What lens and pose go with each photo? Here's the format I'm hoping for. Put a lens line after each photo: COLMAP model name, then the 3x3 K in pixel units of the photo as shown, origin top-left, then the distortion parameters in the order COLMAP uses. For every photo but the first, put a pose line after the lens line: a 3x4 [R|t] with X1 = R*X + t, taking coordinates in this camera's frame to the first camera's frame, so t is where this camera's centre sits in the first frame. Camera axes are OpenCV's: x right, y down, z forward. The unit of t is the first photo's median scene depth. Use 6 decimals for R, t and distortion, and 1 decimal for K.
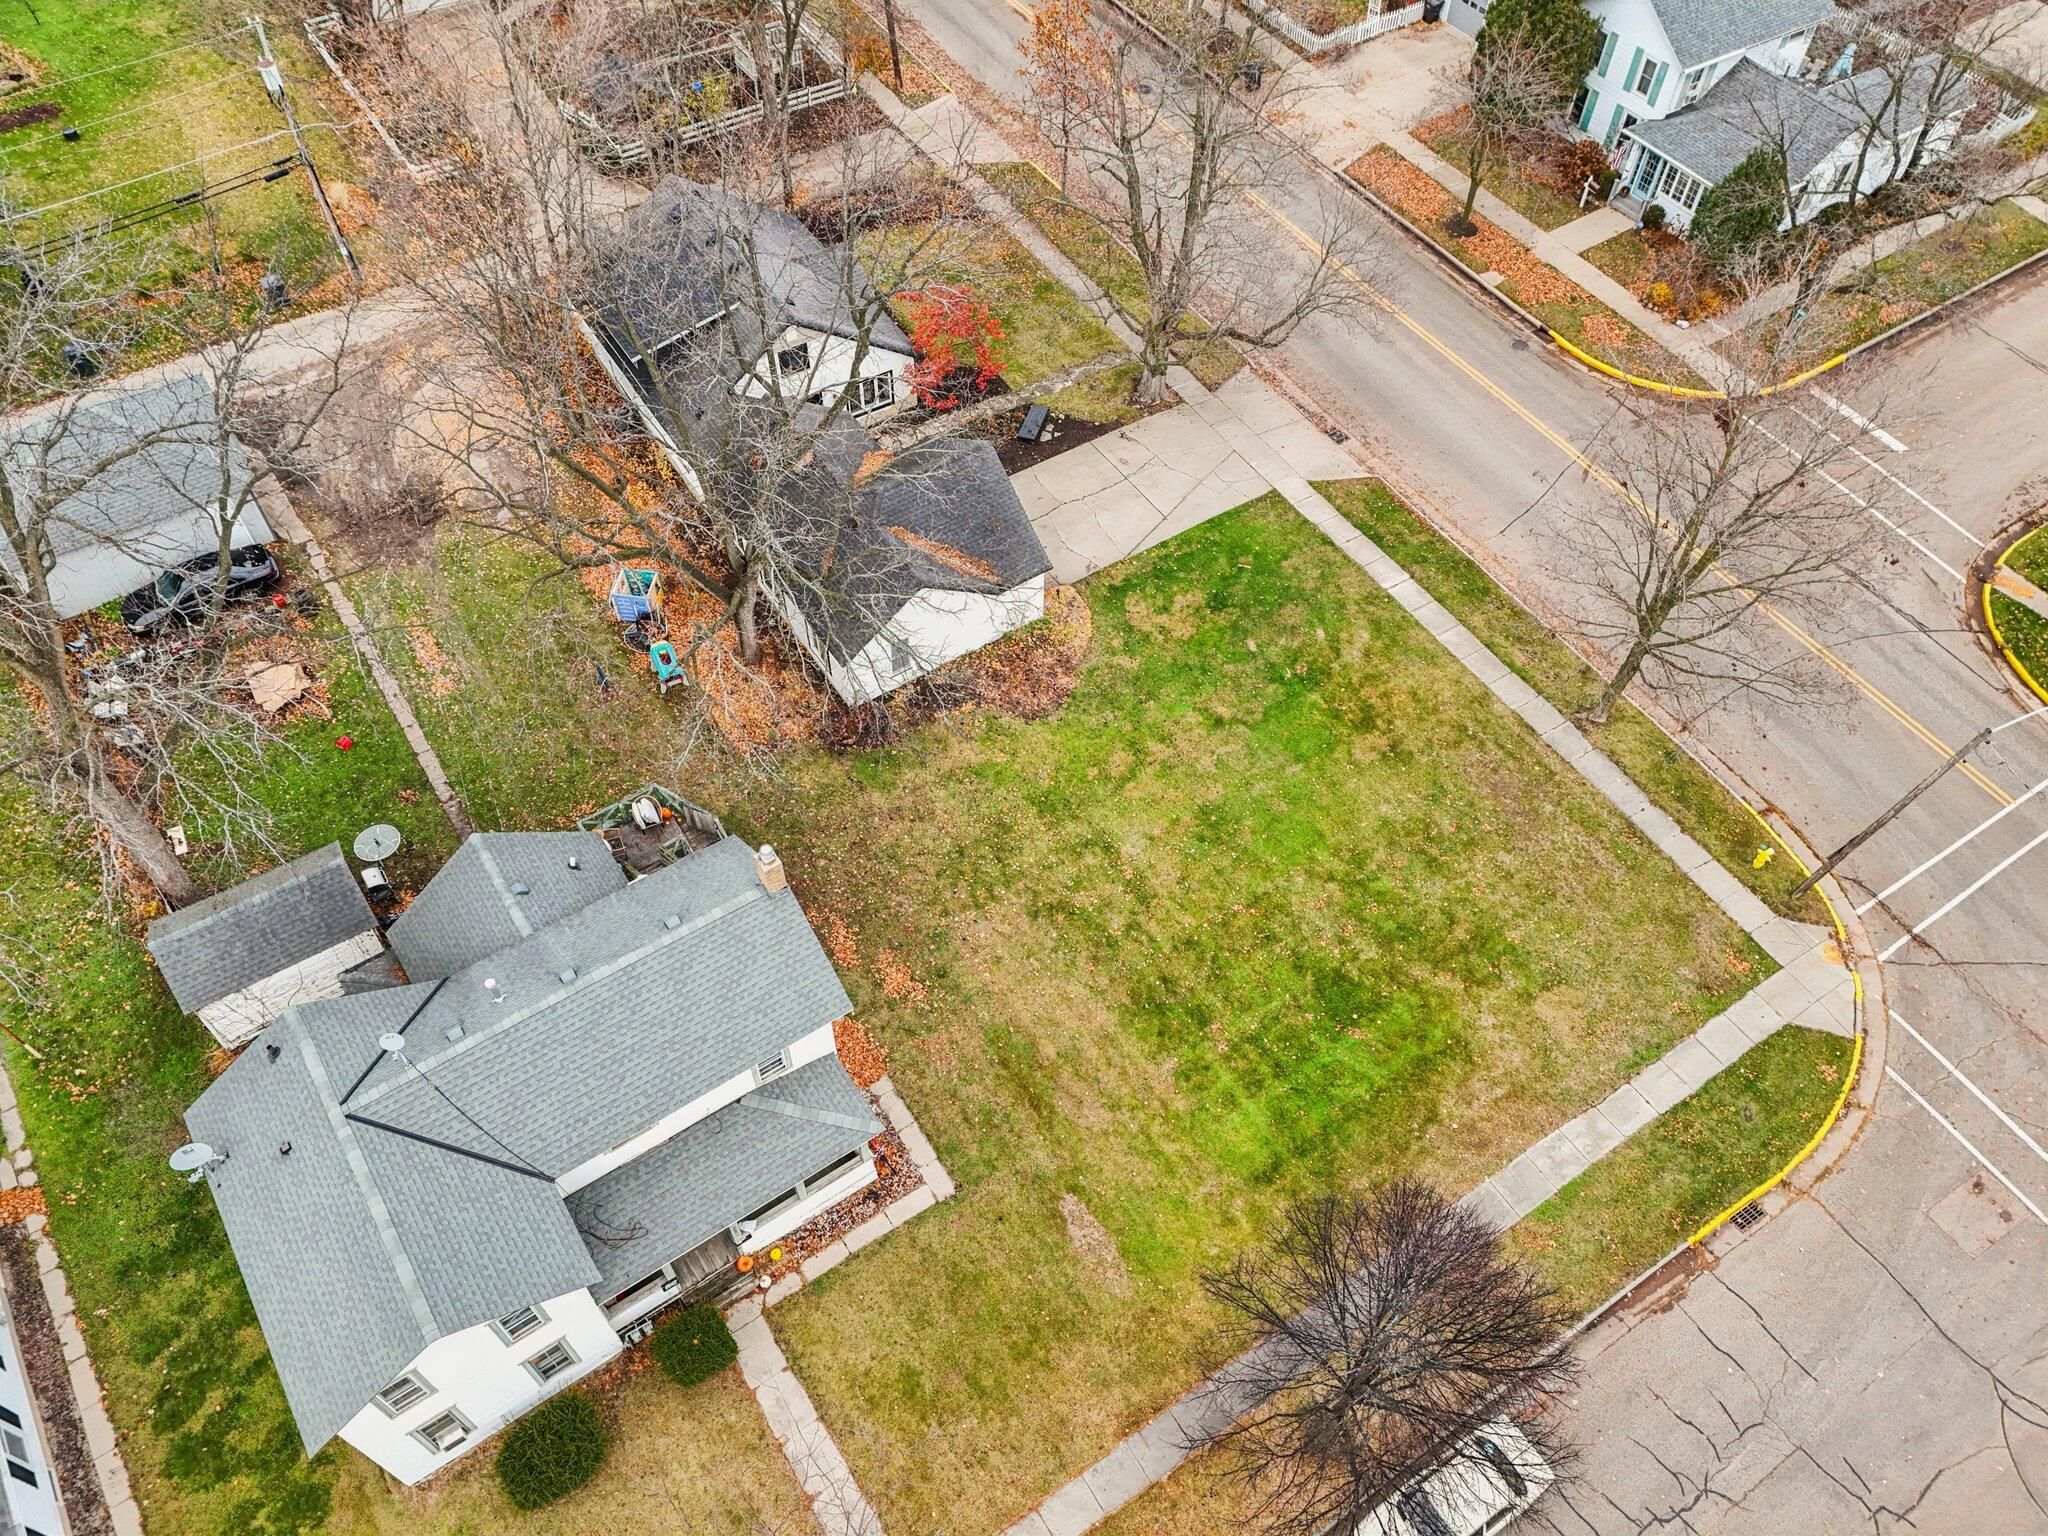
lens RADIAL K [[1486.9, 0, 1024.0], [0, 1486.9, 768.0], [0, 0, 1]] dist [0.092135, -0.085312]
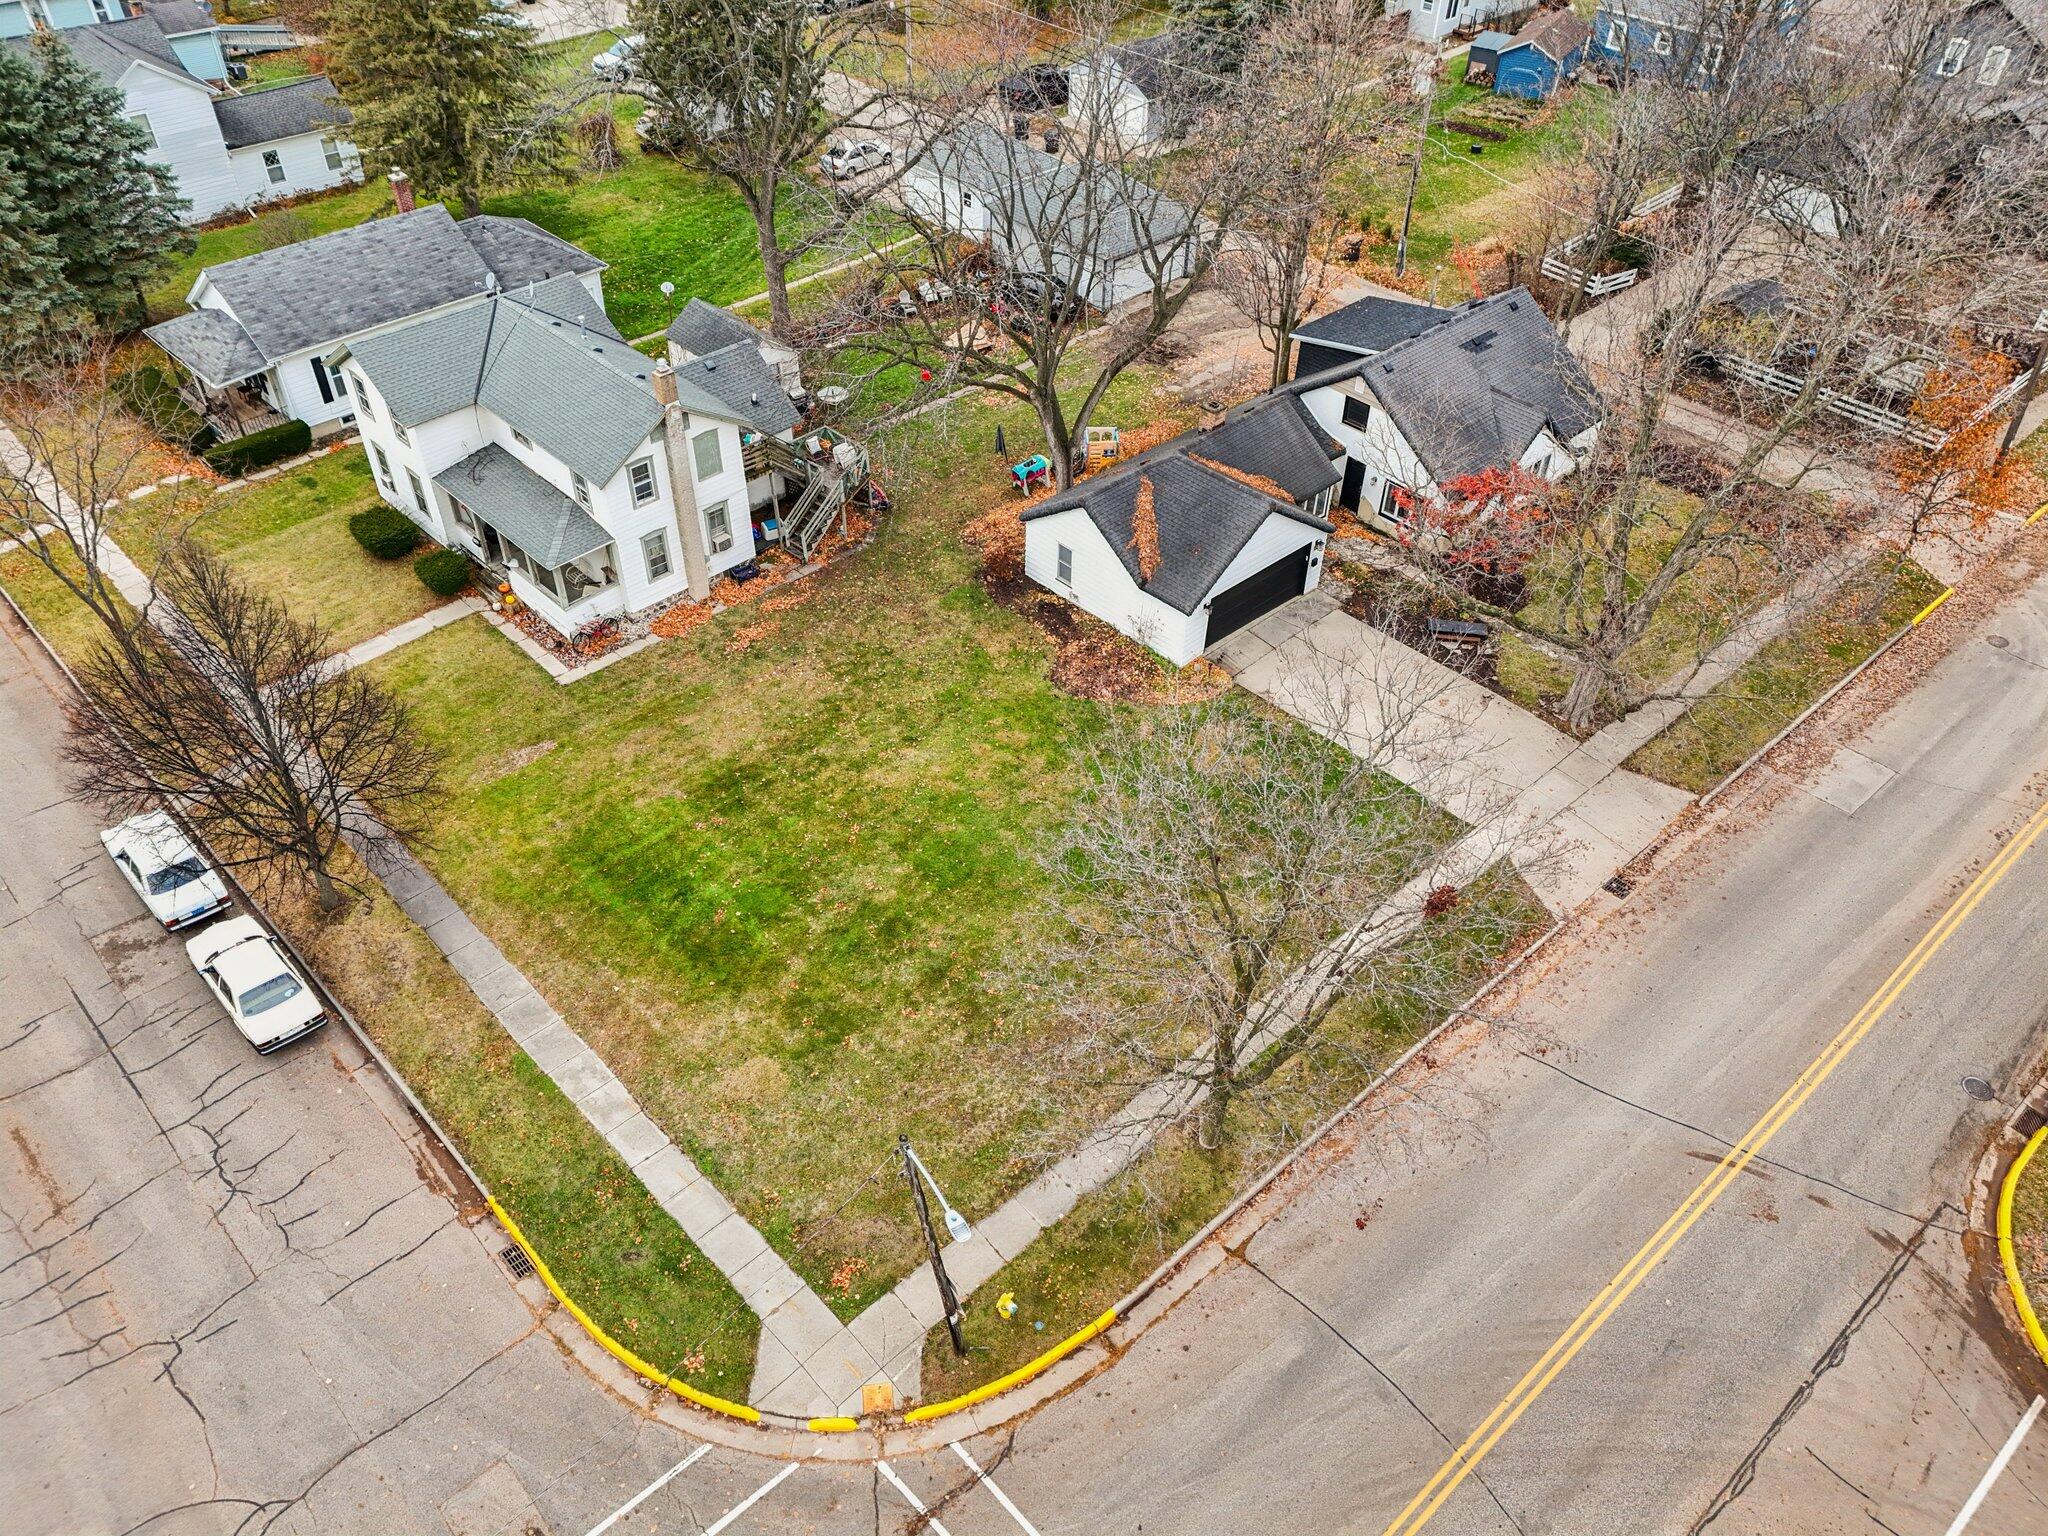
lens RADIAL K [[1500.1, 0, 1017.6], [0, 1500.1, 767.4], [0, 0, 1]] dist [0.080568, -0.077385]
pose [[0.176342, 0.646791, -0.742001, 0.799137], [-0.786668, 0.545703, 0.288724, -0.276733], [0.591656, 0.532794, 0.605040, 0.386859]]
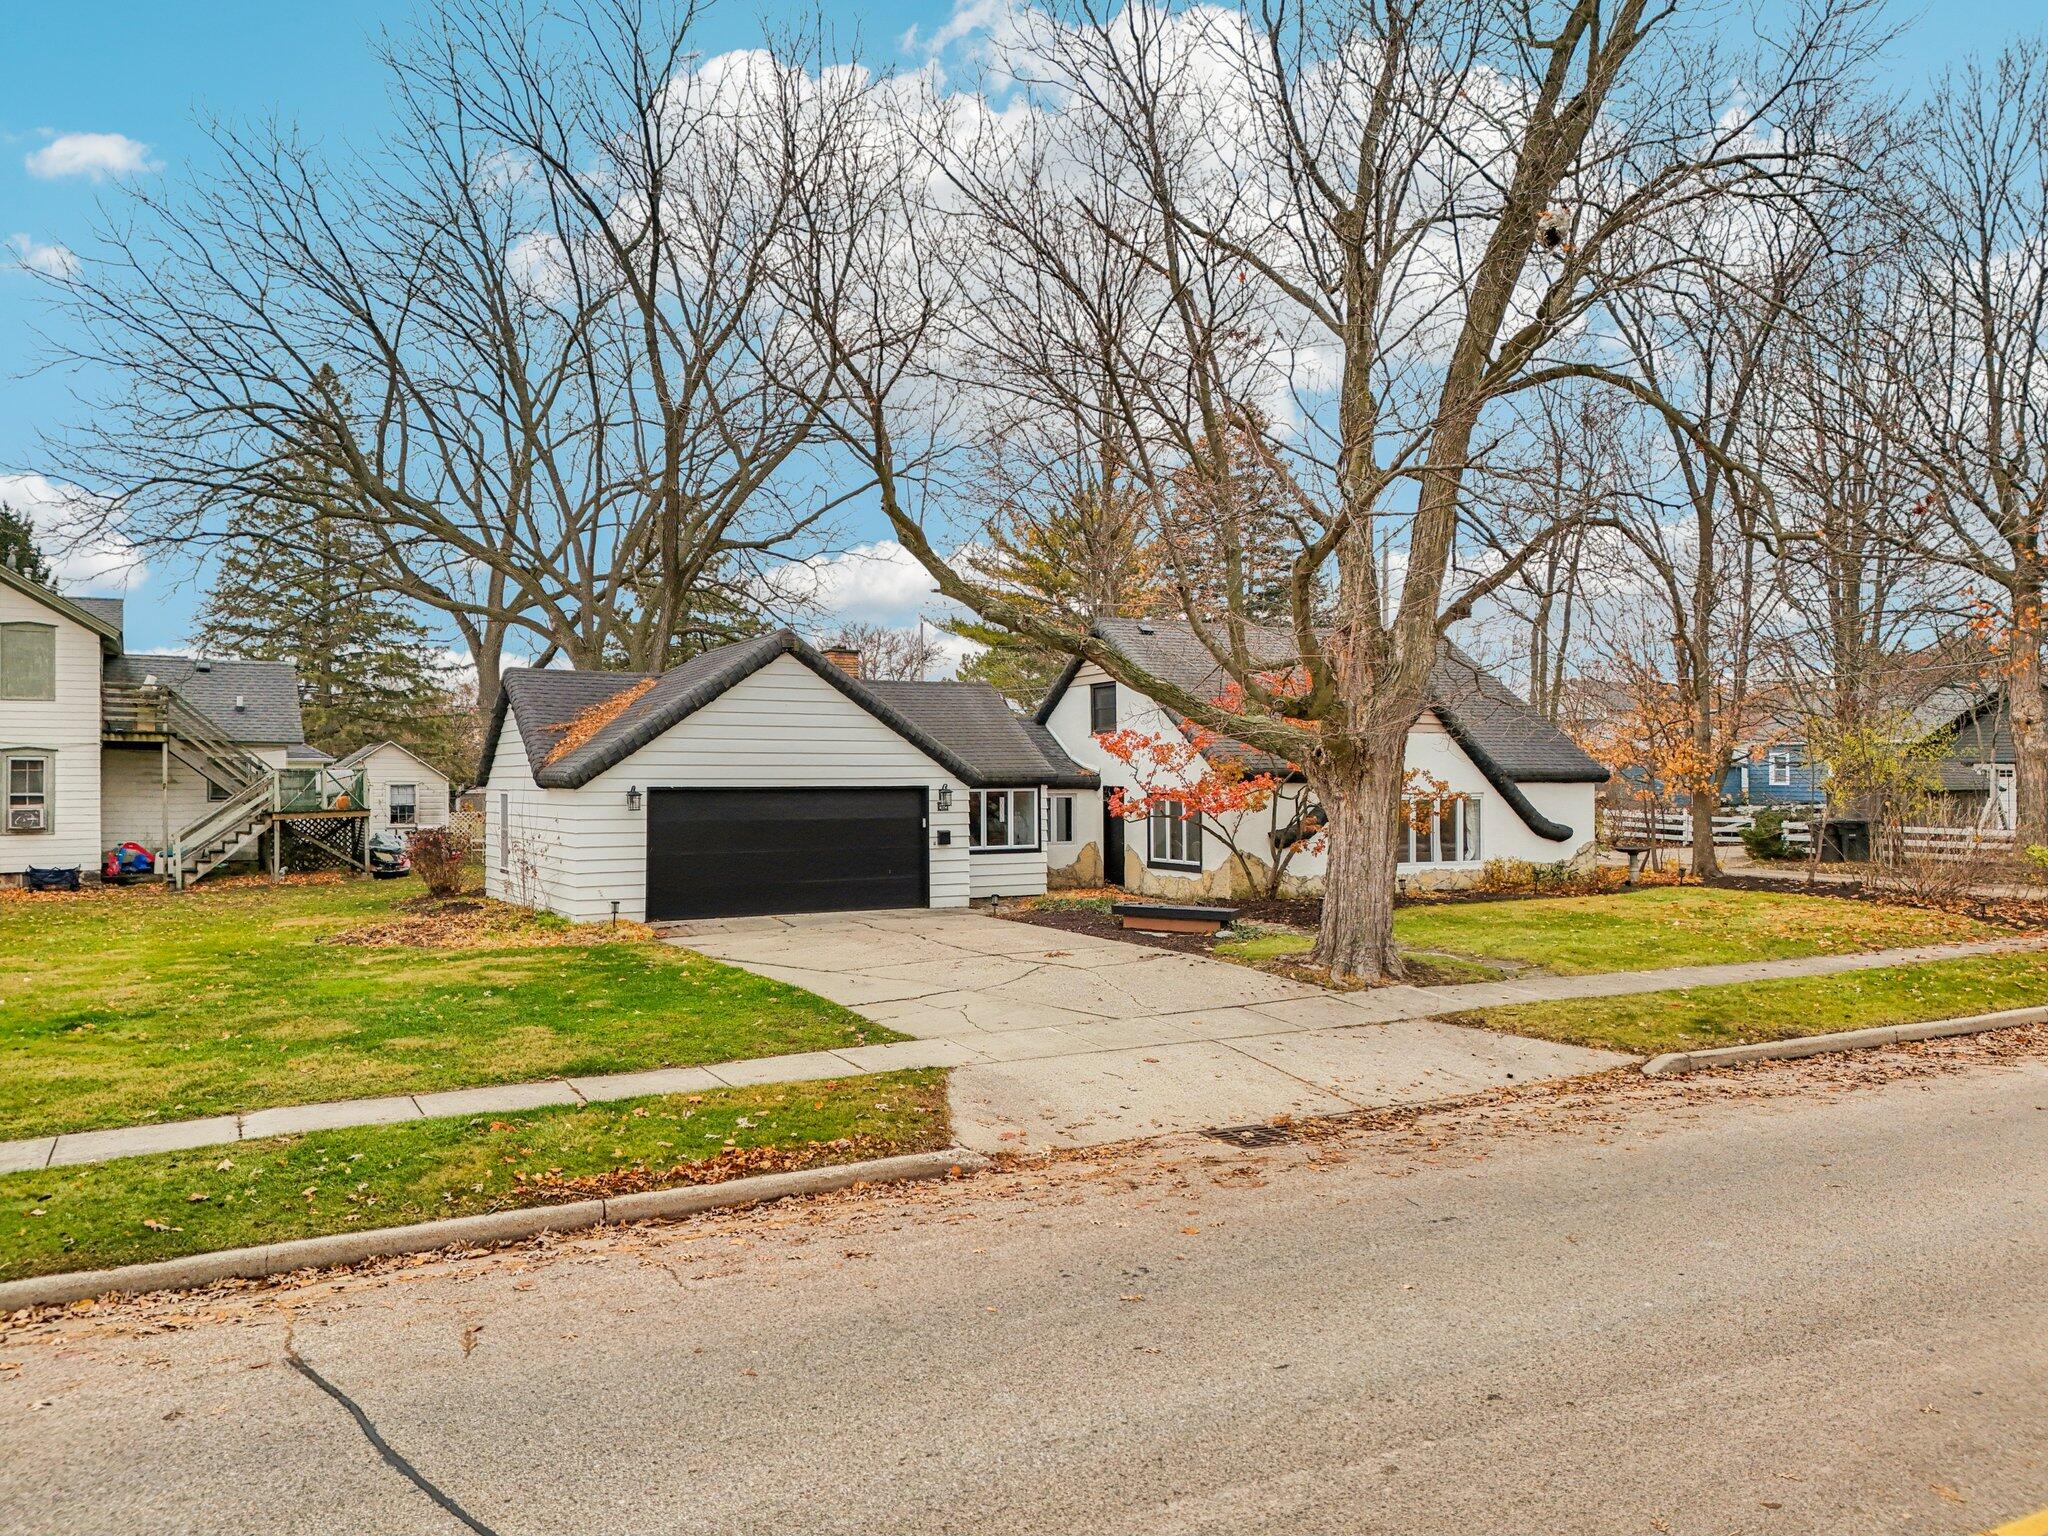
lens RADIAL K [[1486.9, 0, 1024.0], [0, 1486.9, 768.0], [0, 0, 1]] dist [0.092135, -0.085312]
pose [[-0.065159, -0.015316, -0.997757, 0.501143], [-0.789114, 0.612801, 0.042127, -0.276609], [0.610781, 0.790089, -0.052016, 1.112237]]
